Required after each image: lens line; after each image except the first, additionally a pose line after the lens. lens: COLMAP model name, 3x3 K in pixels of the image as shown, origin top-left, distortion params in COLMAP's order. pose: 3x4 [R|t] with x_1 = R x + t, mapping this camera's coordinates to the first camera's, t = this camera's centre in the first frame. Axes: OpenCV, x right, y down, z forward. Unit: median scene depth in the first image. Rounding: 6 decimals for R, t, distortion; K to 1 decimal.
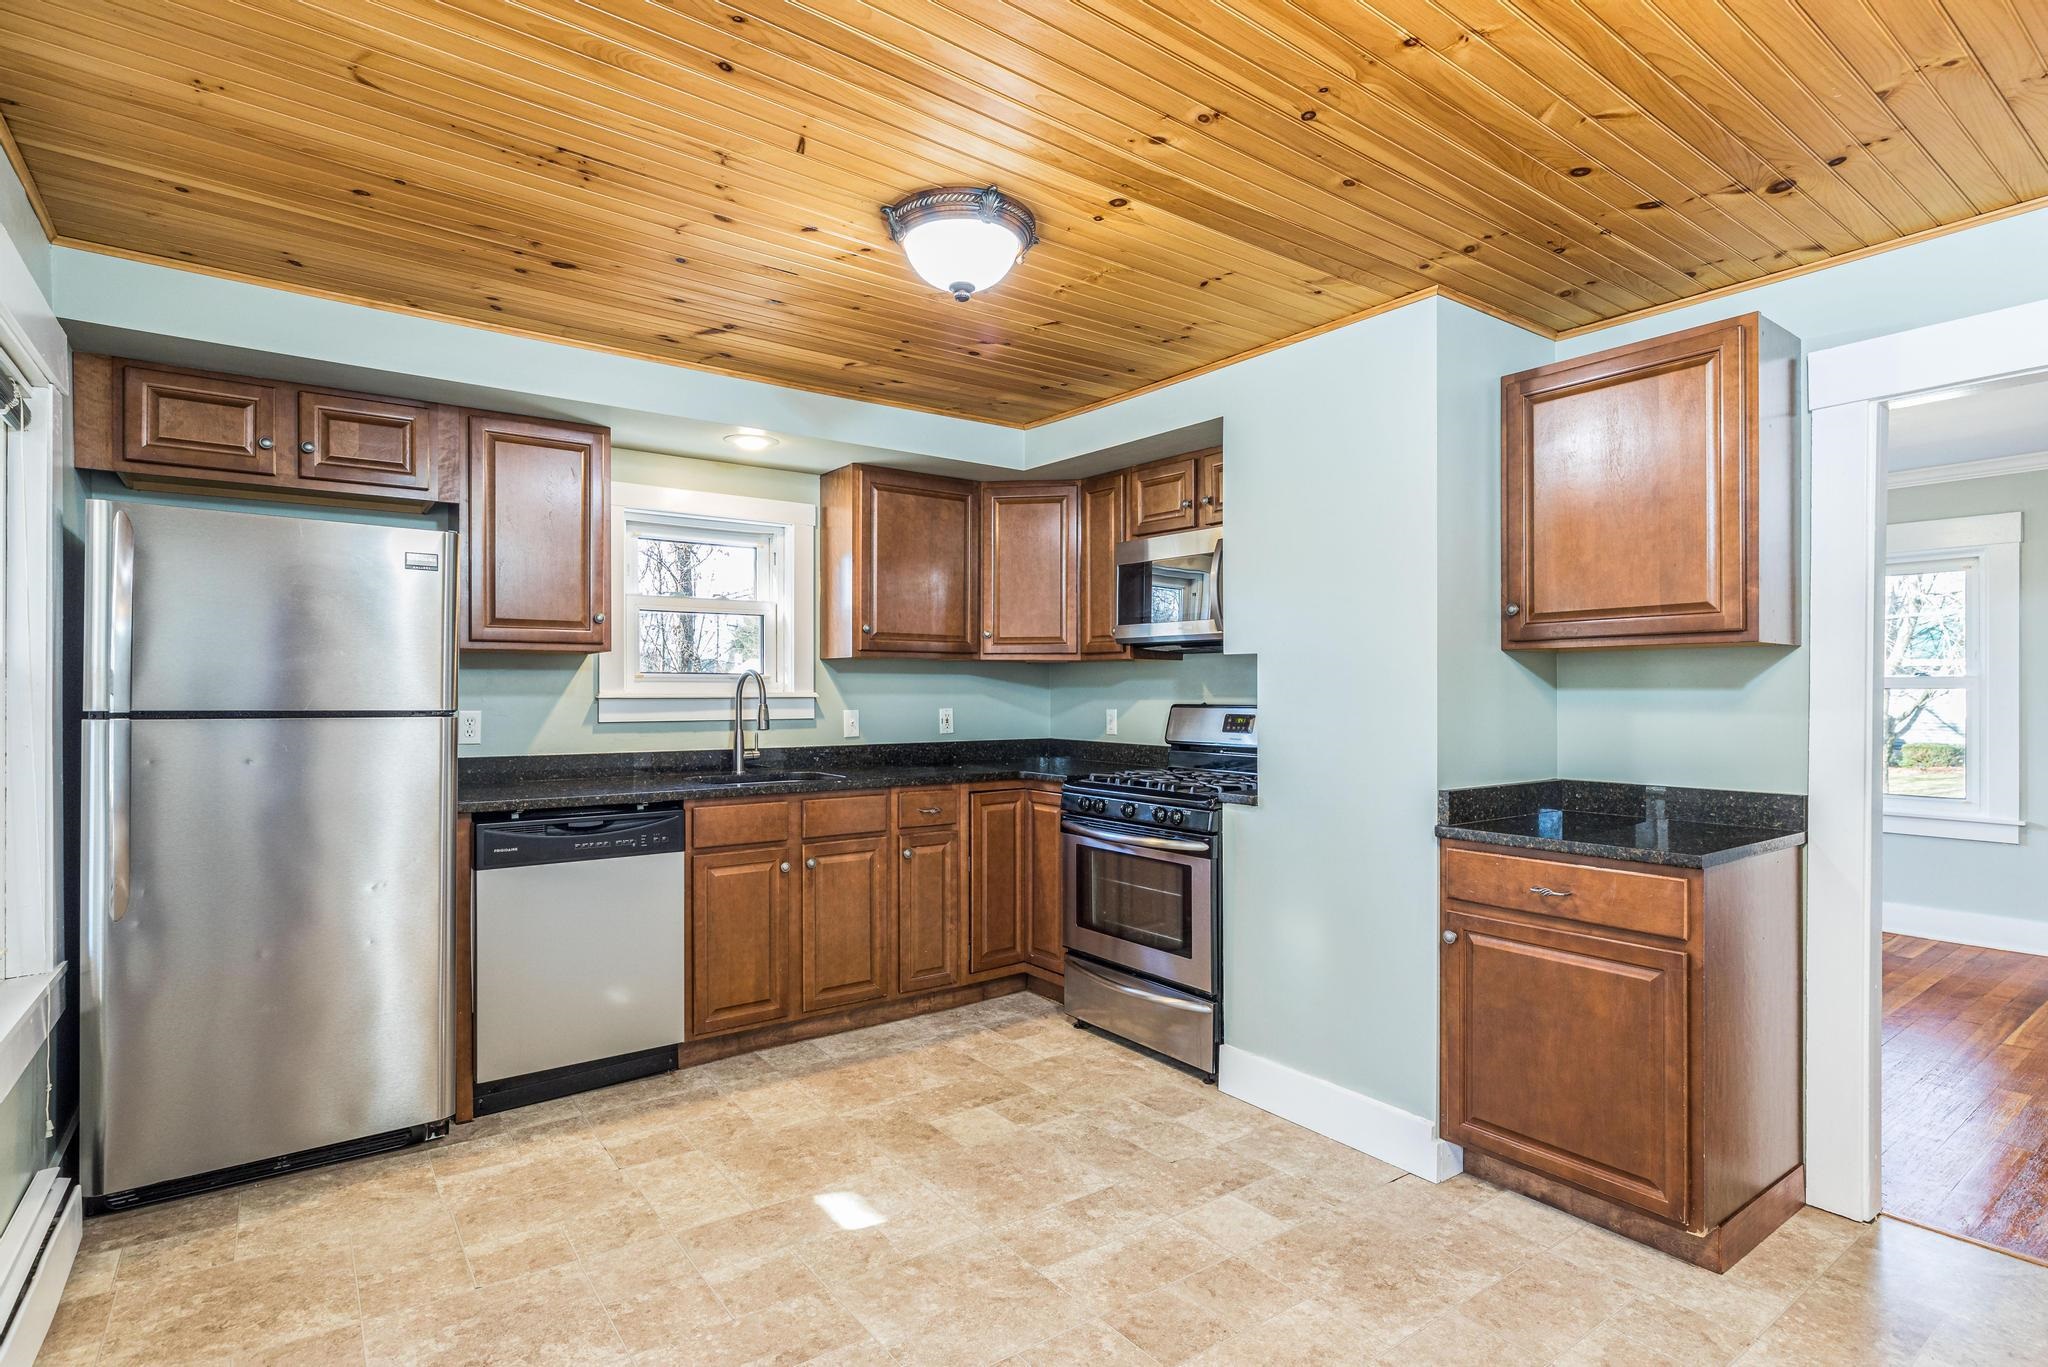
lens RADIAL K [[1013.5, 0, 1024.9], [0, 1013.5, 691.9], [0, 0, 1]] dist [-0.000511, -0.000978]
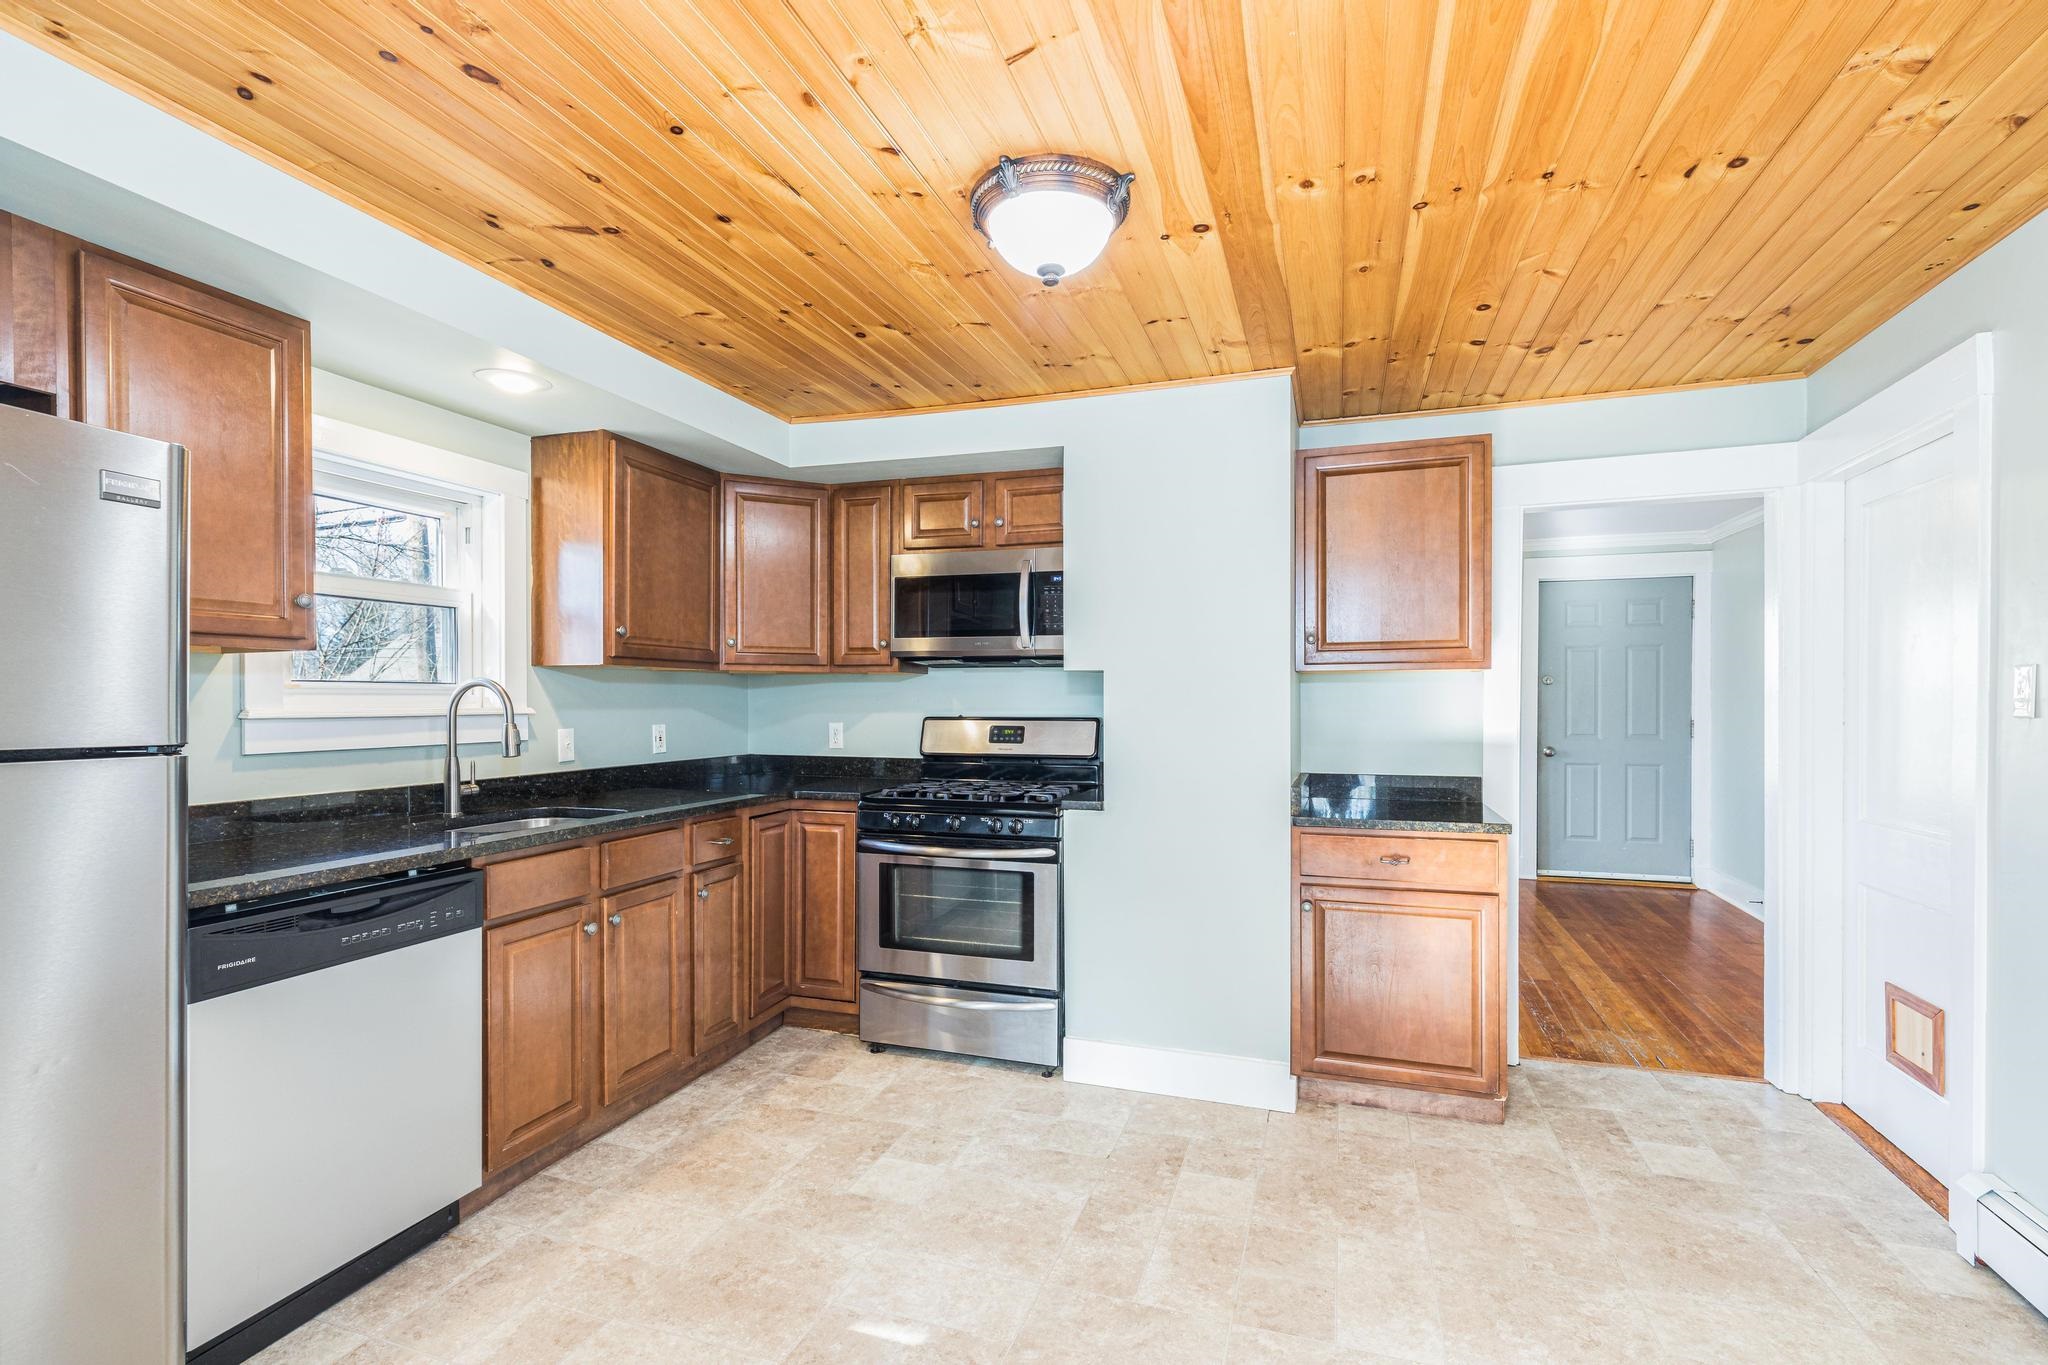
lens RADIAL K [[932.6, 0, 1019.4], [0, 932.6, 706.5], [0, 0, 1]] dist [0.005251, -0.000382]
pose [[0.821836, -0.005780, 0.569695, -0.399797], [0.002076, 0.999972, 0.007151, -0.006211], [-0.569720, -0.004694, 0.821825, 0.222185]]
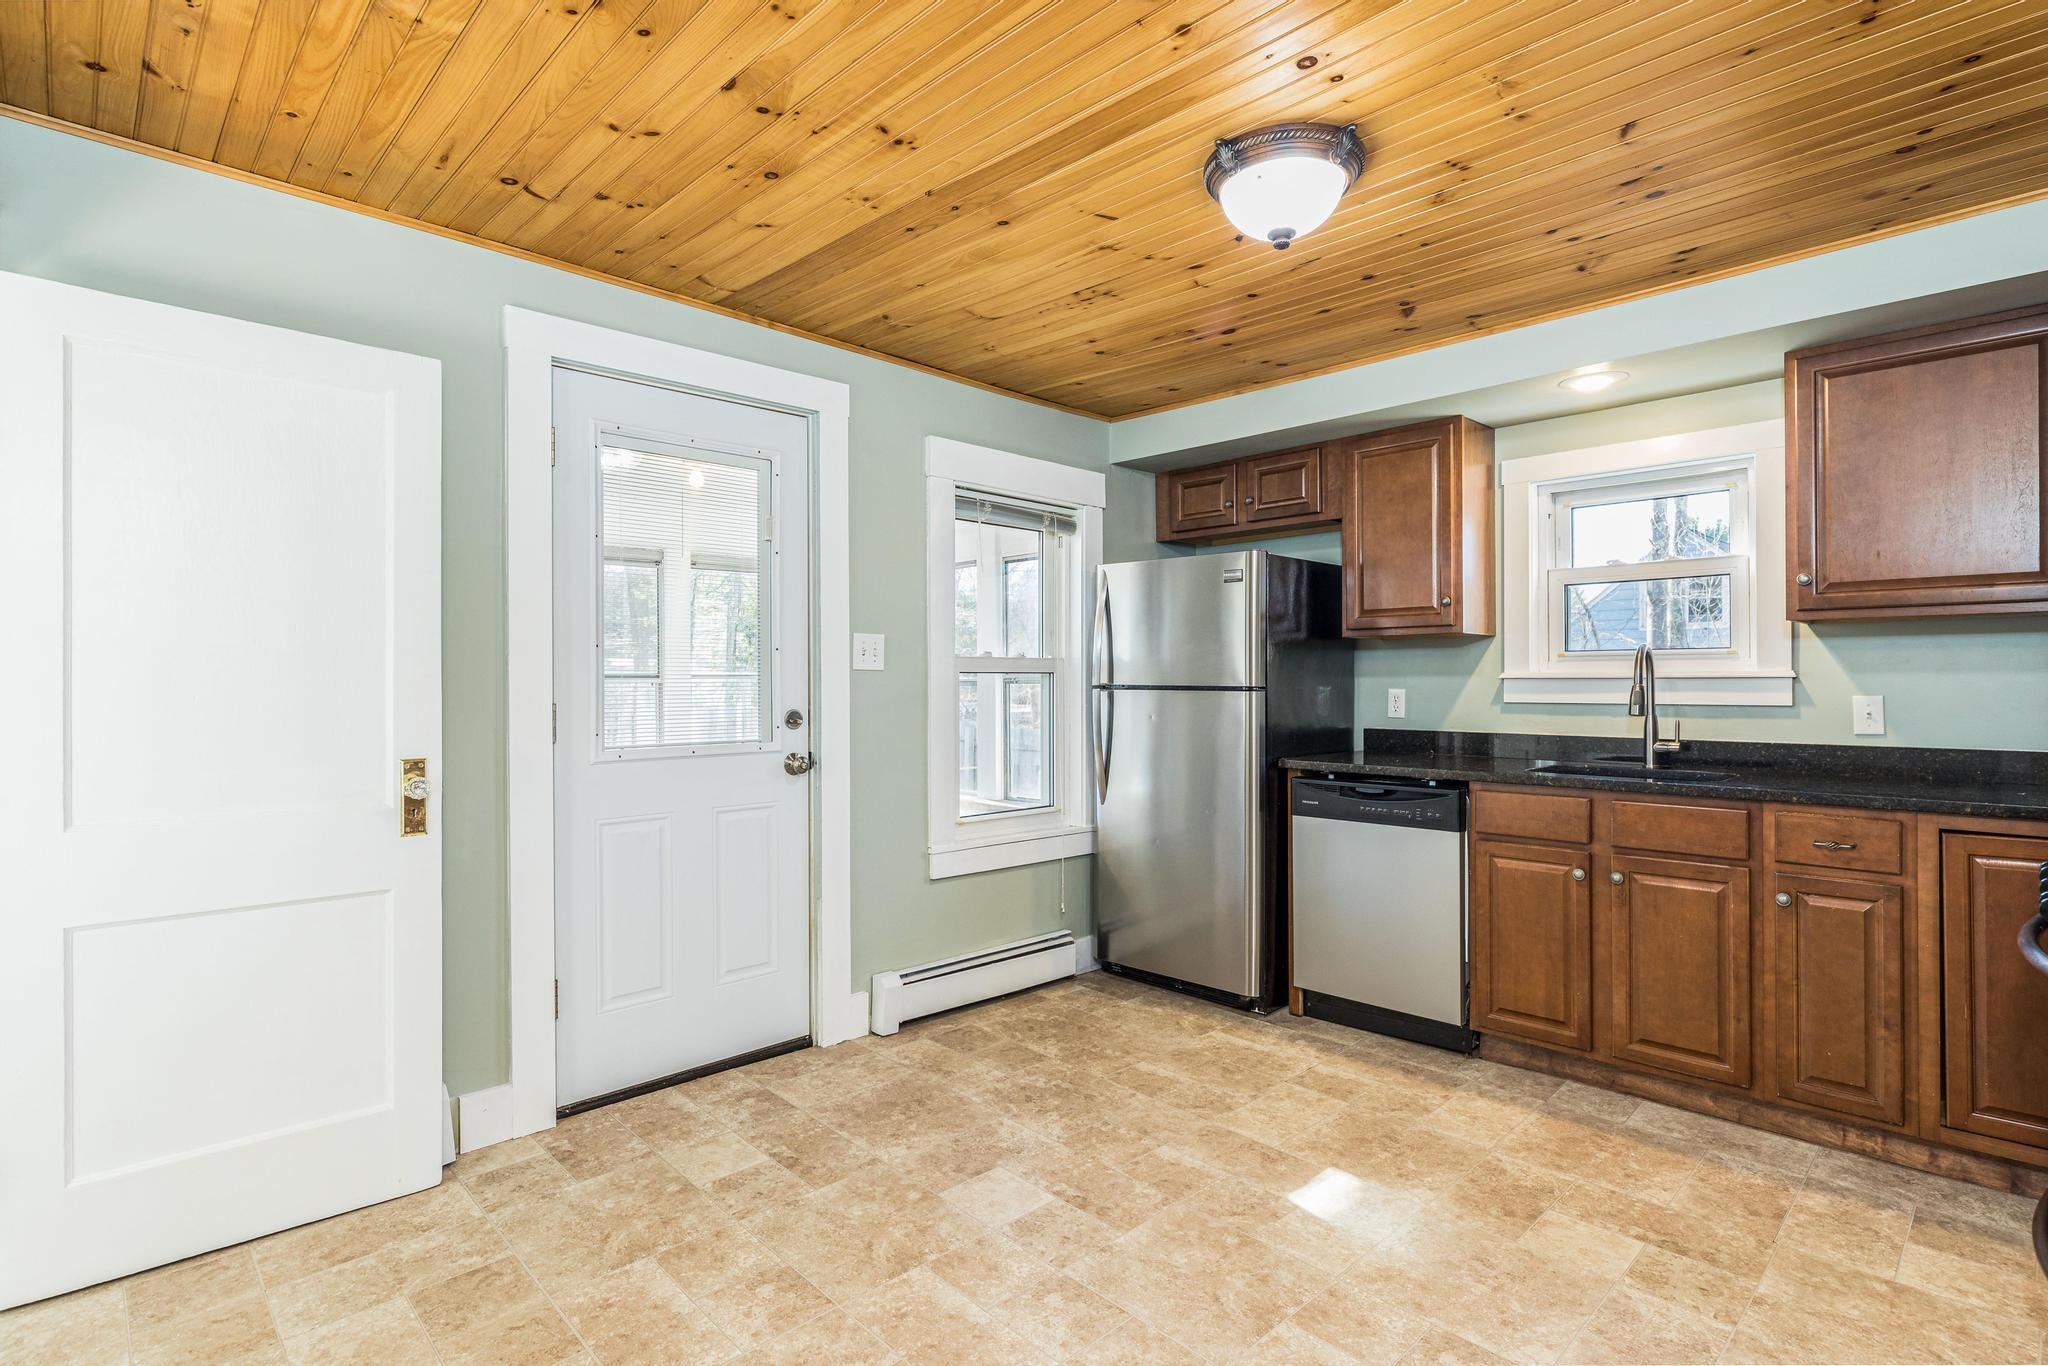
lens RADIAL K [[1013.5, 0, 1012.9], [0, 1013.5, 686.1], [0, 0, 1]] dist [-0.000511, -0.000978]
pose [[0.127846, 0.005300, -0.991780, 0.583532], [0.004715, 0.999971, 0.005952, 0.006646], [0.991783, -0.005438, 0.127817, 0.444167]]
